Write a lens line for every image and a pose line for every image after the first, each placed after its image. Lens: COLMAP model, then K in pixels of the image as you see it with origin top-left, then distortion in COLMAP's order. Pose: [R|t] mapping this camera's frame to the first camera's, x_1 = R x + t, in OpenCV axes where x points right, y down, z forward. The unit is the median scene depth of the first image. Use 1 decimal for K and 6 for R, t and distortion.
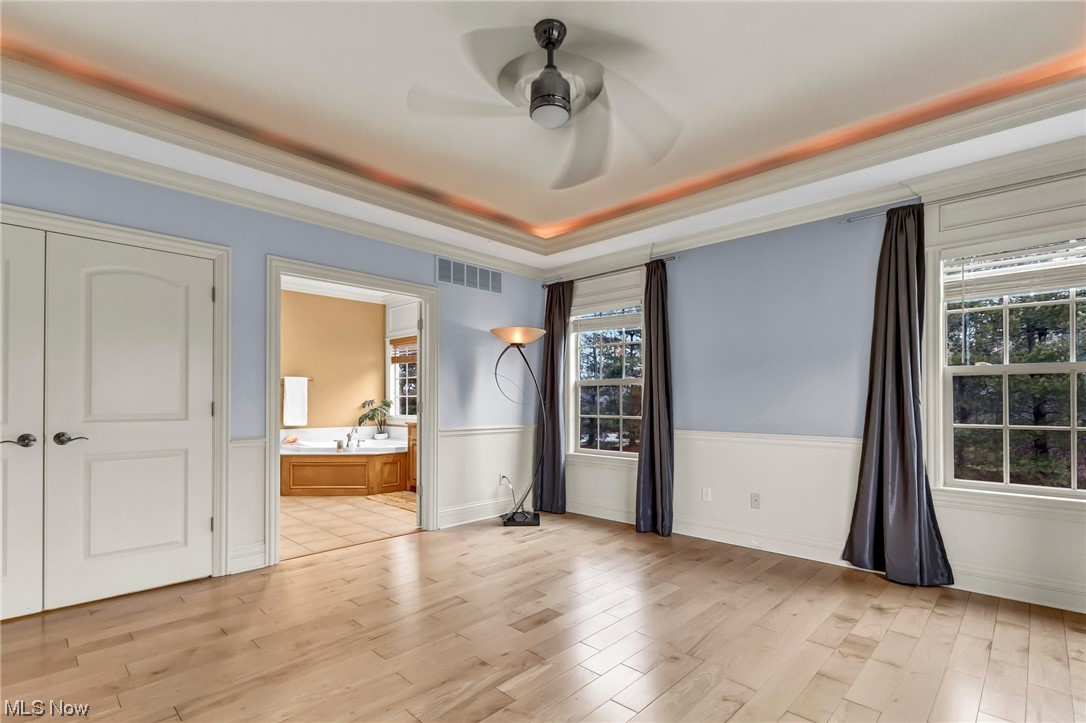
lens RADIAL K [[514.1, 0, 543.6], [0, 514.1, 383.5], [0, 0, 1]] dist [0.002922, 0.000169]
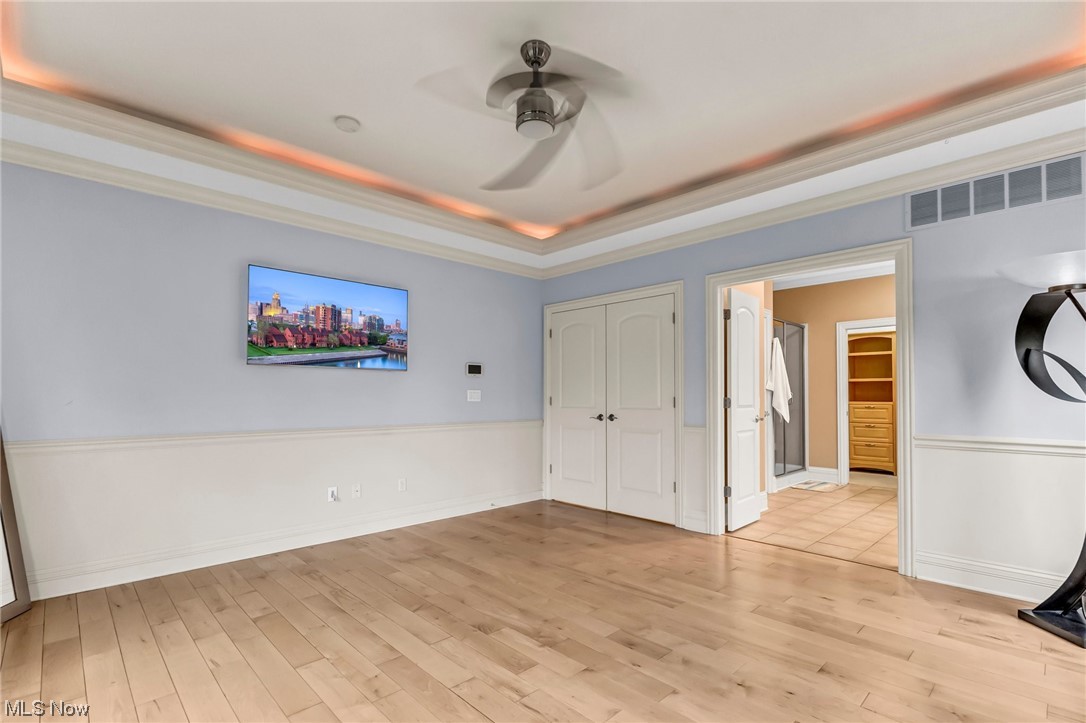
lens RADIAL K [[493.5, 0, 541.0], [0, 493.5, 374.2], [0, 0, 1]] dist [0.002096, 0.000122]
pose [[-0.037940, -0.049433, -0.998057, 0.320103], [0.033883, 0.998138, -0.050725, 0.013934], [0.998705, -0.035742, -0.036194, 0.328418]]
